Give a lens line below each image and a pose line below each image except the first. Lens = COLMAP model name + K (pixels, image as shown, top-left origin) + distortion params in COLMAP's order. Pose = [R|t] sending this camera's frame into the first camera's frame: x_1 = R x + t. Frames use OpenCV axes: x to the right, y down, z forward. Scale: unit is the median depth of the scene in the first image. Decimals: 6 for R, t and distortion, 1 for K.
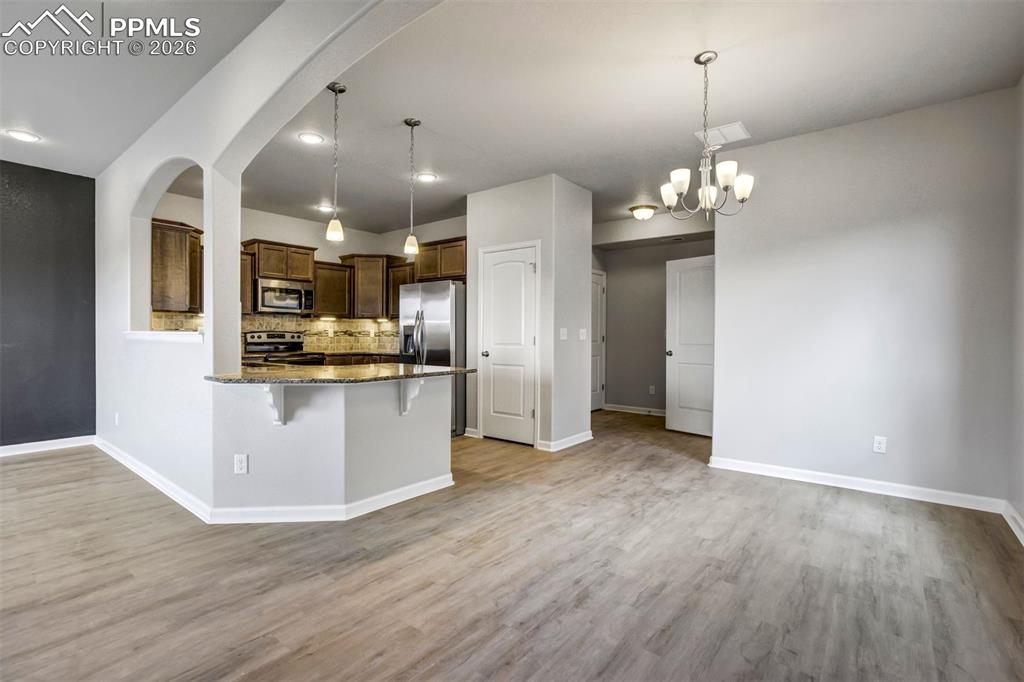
lens RADIAL K [[477.4, 0, 507.0], [0, 477.4, 339.9], [0, 0, 1]] dist [-0.032204, 0.014305]
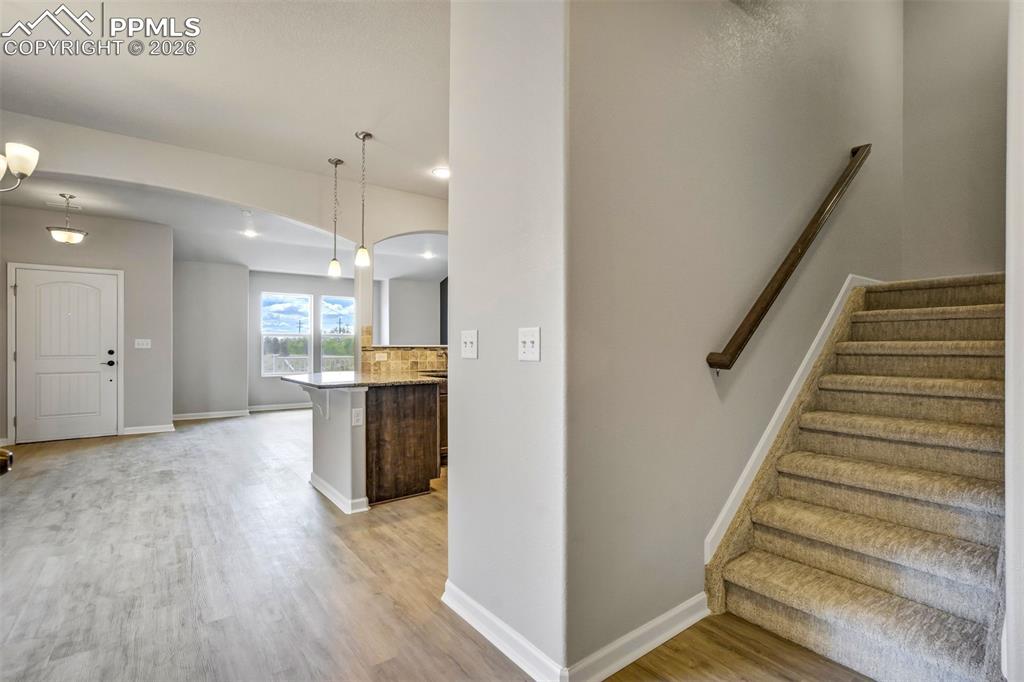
lens RADIAL K [[477.4, 0, 508.0], [0, 477.4, 342.5], [0, 0, 1]] dist [-0.032204, 0.014305]
pose [[-0.242927, -0.010622, -0.969986, 0.665702], [-0.011362, 0.999903, -0.008104, -0.013519], [0.969978, 0.009053, -0.243024, 1.468334]]
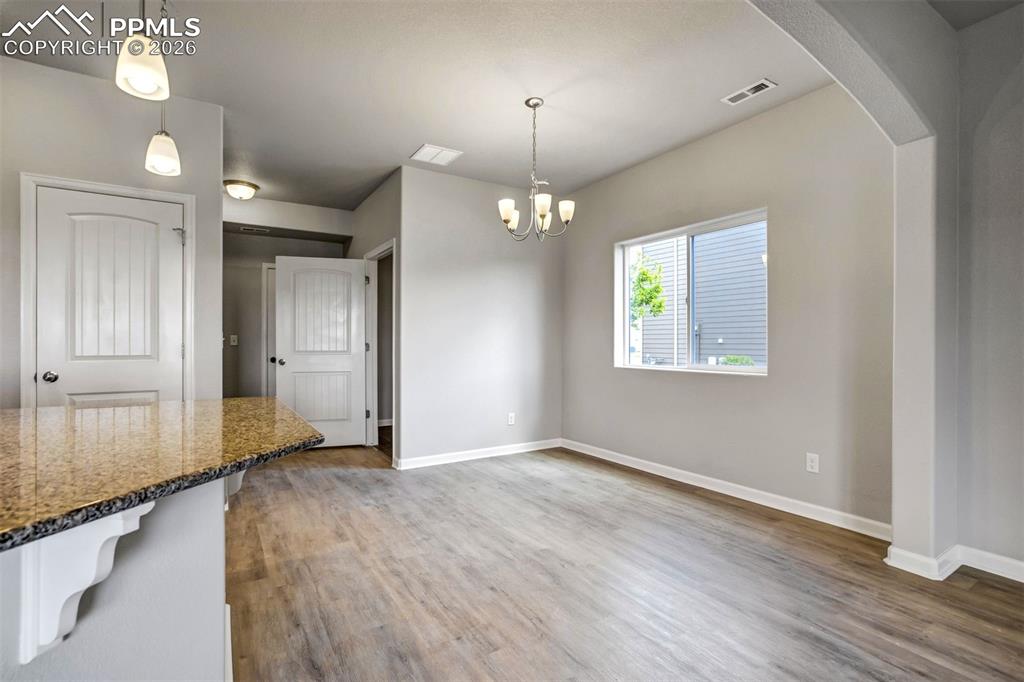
lens RADIAL K [[477.4, 0, 504.1], [0, 477.4, 341.5], [0, 0, 1]] dist [-0.032204, 0.014305]
pose [[0.336983, 0.000401, 0.941511, -0.509192], [0.010142, 0.999940, -0.004055, -0.003092], [-0.941456, 0.010915, 0.336959, 0.490716]]
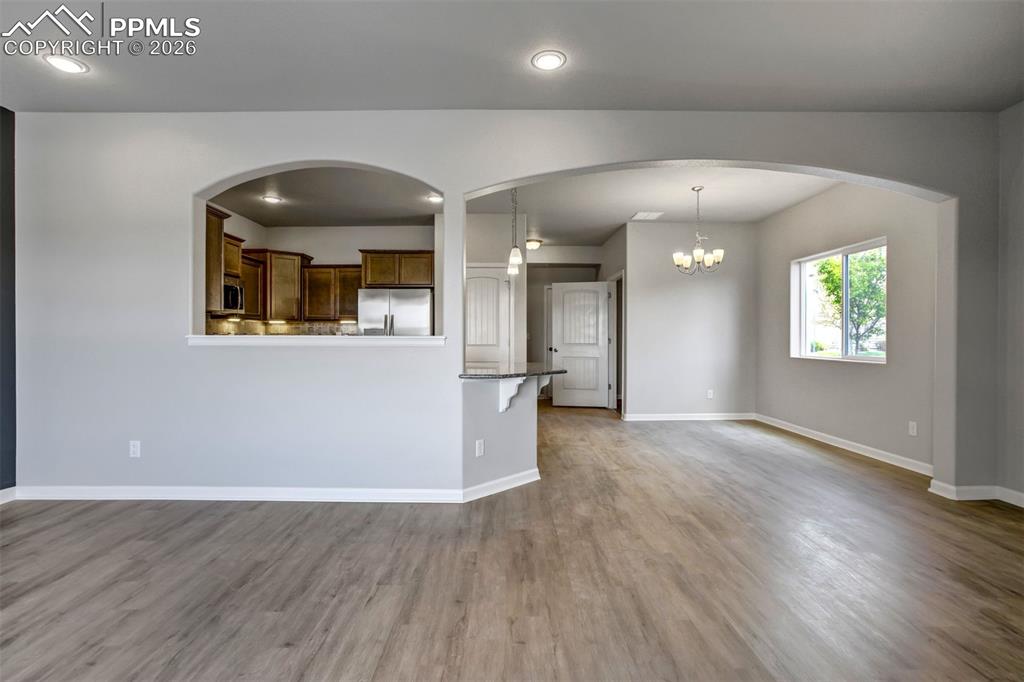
lens RADIAL K [[477.4, 0, 507.9], [0, 477.4, 341.1], [0, 0, 1]] dist [-0.032204, 0.014305]
pose [[0.775041, -0.008320, 0.631856, -0.969160], [0.008952, 0.999958, 0.002187, -0.005202], [-0.631847, 0.003962, 0.775083, 0.019845]]
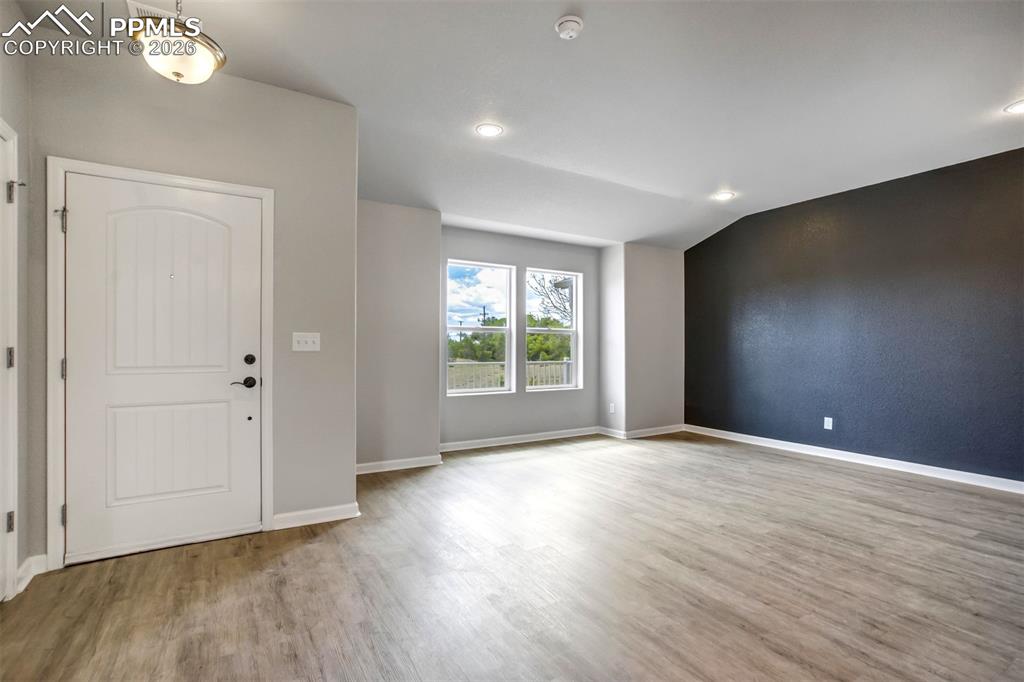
lens RADIAL K [[477.4, 0, 502.5], [0, 477.4, 346.0], [0, 0, 1]] dist [-0.032204, 0.014305]
pose [[-0.343266, -0.008915, -0.939196, 0.037128], [-0.015309, 0.999875, -0.003896, -0.003002], [0.939114, 0.013040, -0.343359, 0.439991]]
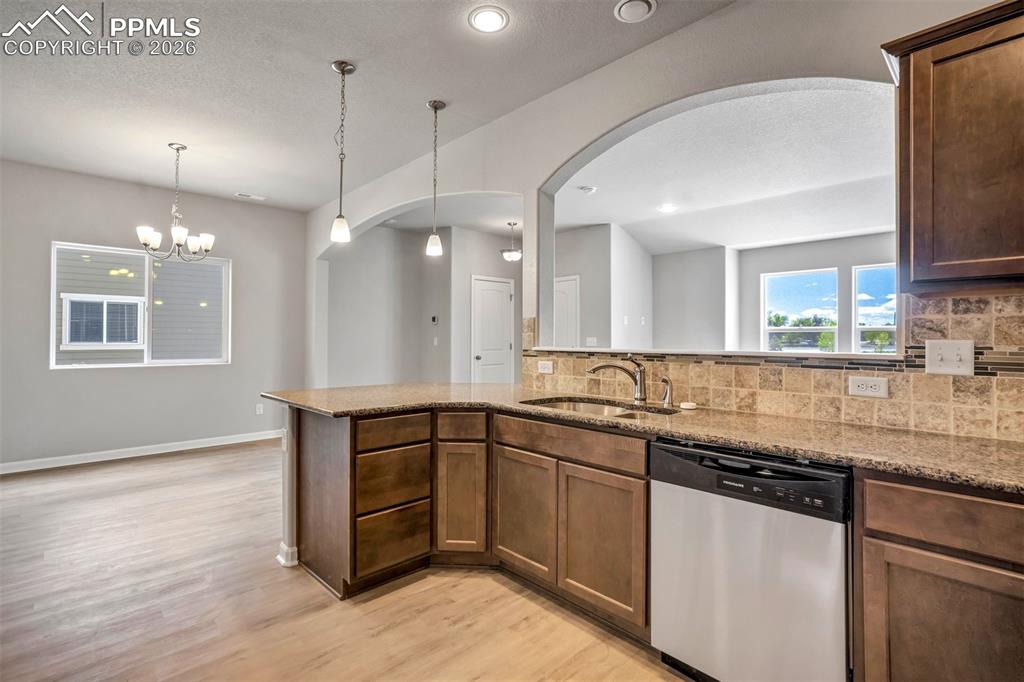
lens RADIAL K [[477.4, 0, 507.0], [0, 477.4, 338.4], [0, 0, 1]] dist [-0.032204, 0.014305]
pose [[-0.990208, -0.009154, 0.139297, -0.536418], [-0.007636, 0.999906, 0.011428, -0.036642], [-0.139388, 0.010252, -0.990185, 1.614743]]
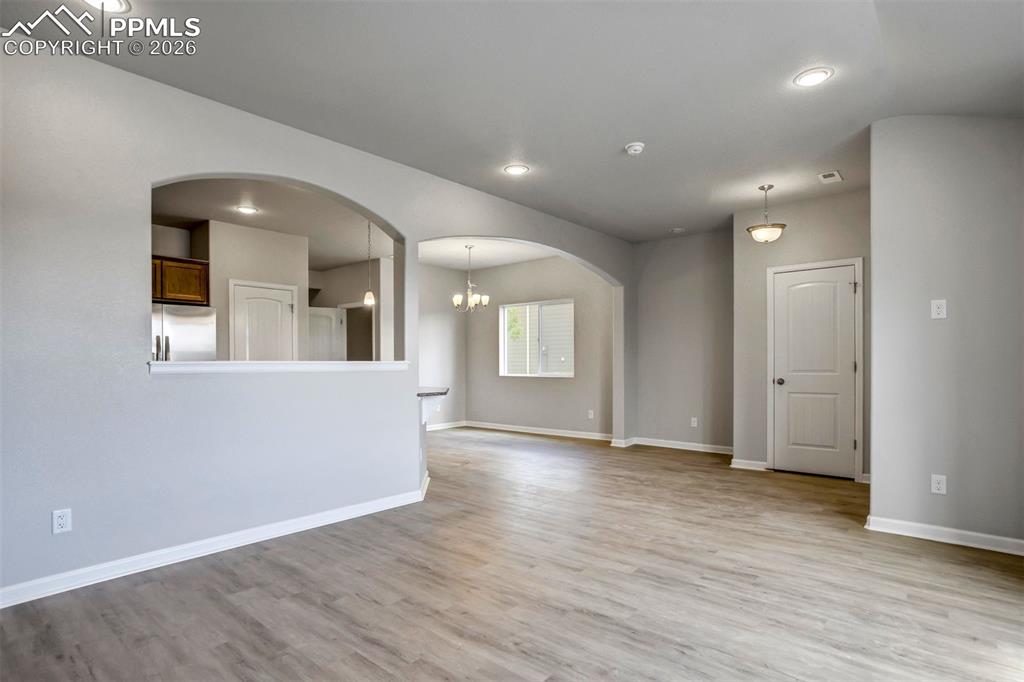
lens RADIAL K [[518.4, 0, 498.2], [0, 518.4, 370.4], [0, 0, 1]] dist [-0.023612, 0.003749]
pose [[0.048727, -0.022023, 0.998569, -1.610339], [0.015659, 0.999651, 0.021283, -0.014725], [-0.998689, 0.014600, 0.049055, 0.526619]]
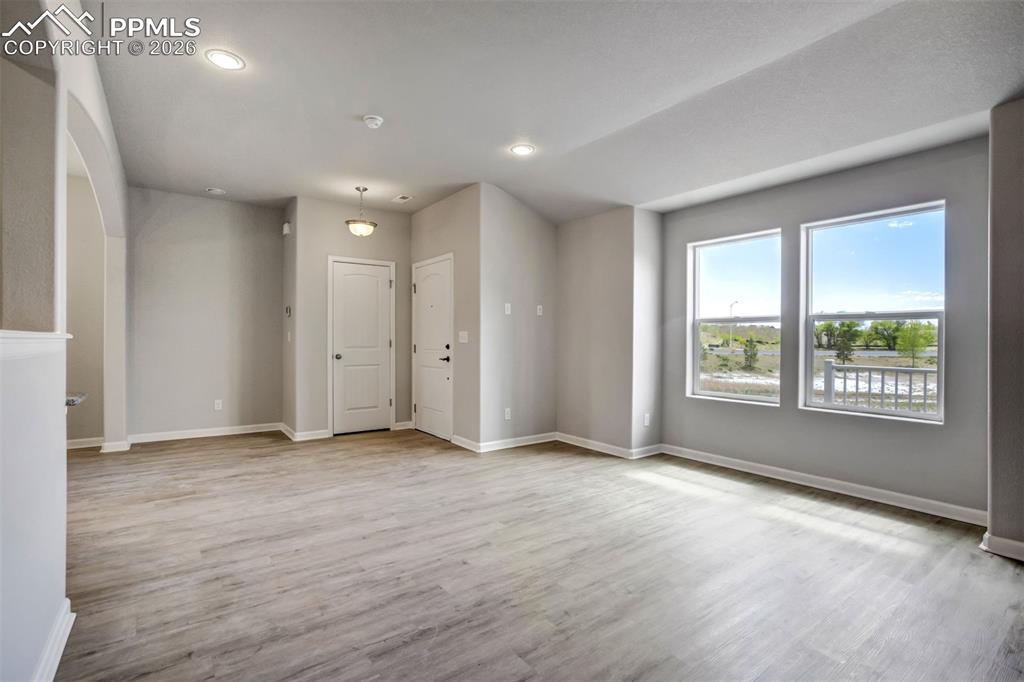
lens RADIAL K [[477.4, 0, 501.3], [0, 477.4, 342.5], [0, 0, 1]] dist [-0.032204, 0.014305]
pose [[-0.963163, -0.013422, 0.268583, -1.062352], [-0.009316, 0.999820, 0.016555, -0.015703], [-0.268757, 0.013443, -0.963114, 1.119595]]
